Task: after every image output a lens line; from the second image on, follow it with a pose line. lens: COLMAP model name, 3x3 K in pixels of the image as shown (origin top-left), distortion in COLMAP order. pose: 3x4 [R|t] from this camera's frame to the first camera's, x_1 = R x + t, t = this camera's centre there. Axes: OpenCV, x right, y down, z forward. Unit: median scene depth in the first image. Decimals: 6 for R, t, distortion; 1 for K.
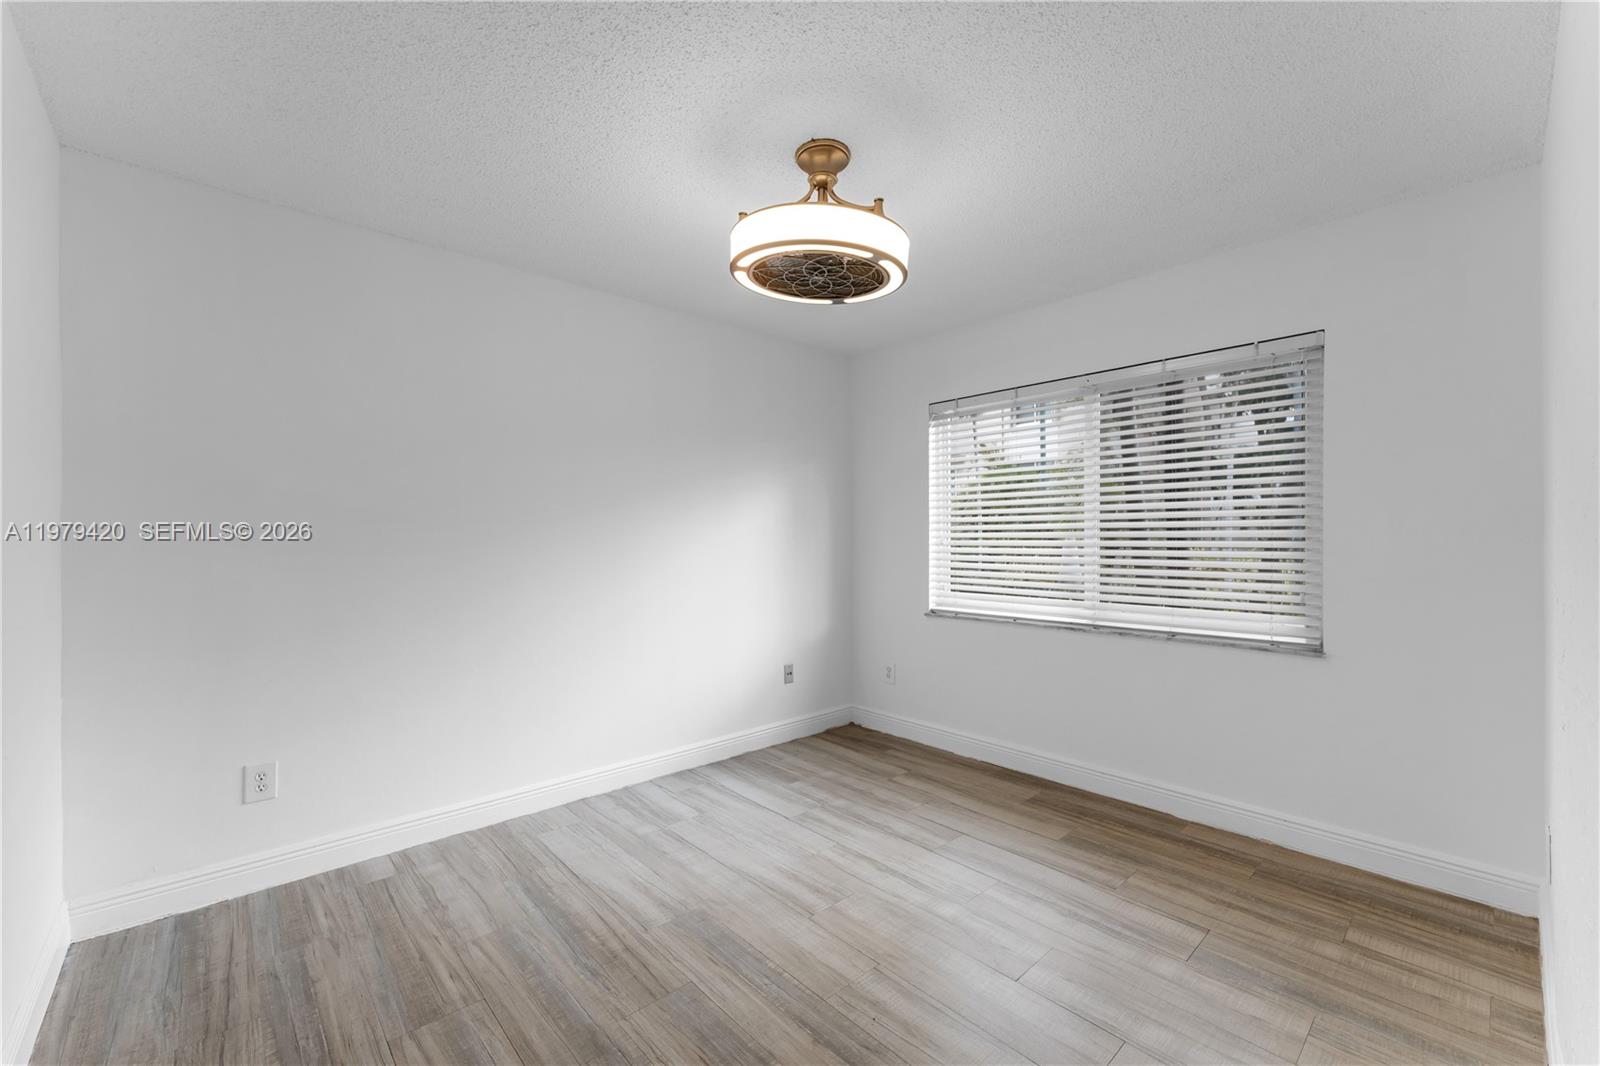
lens RADIAL K [[662.4, 0, 795.7], [0, 662.4, 537.7], [0, 0, 1]] dist [0.003125, 0.000024]
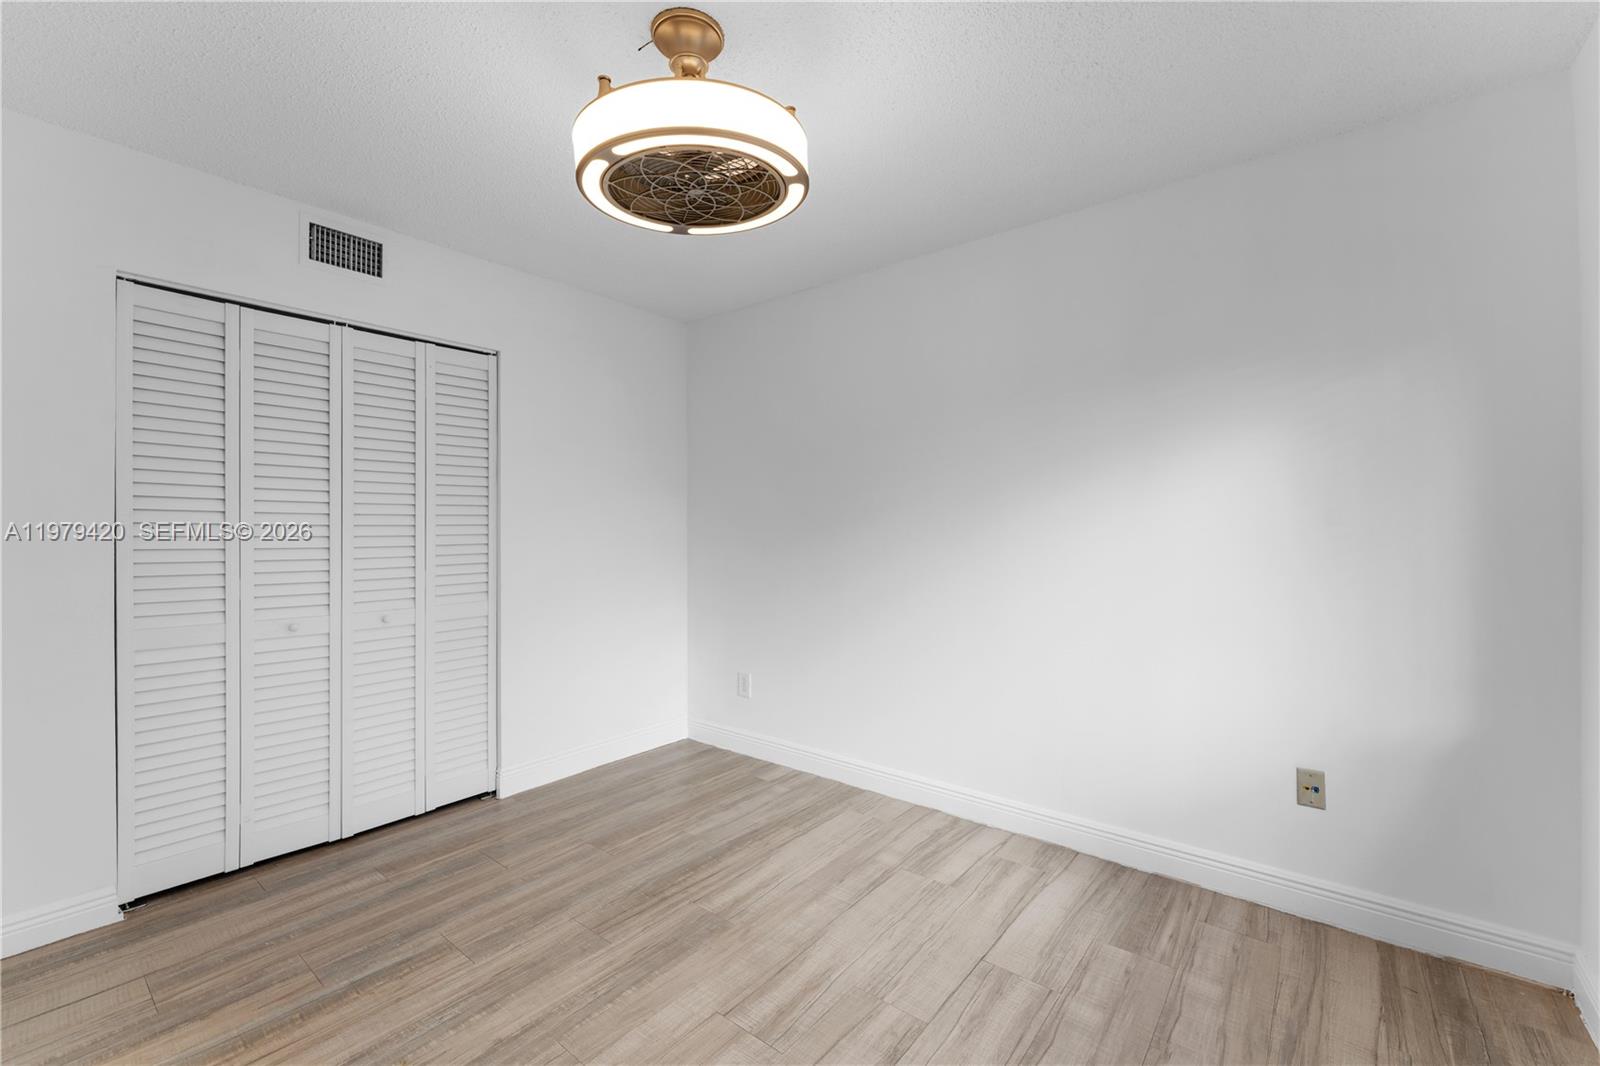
lens RADIAL K [[662.4, 0, 795.6], [0, 662.4, 532.8], [0, 0, 1]] dist [0.003125, 0.000024]
pose [[0.154654, 0.008649, -0.987931, 0.620575], [0.001187, 0.999959, 0.008940, 0.003967], [0.987968, -0.002555, 0.154637, 0.756398]]
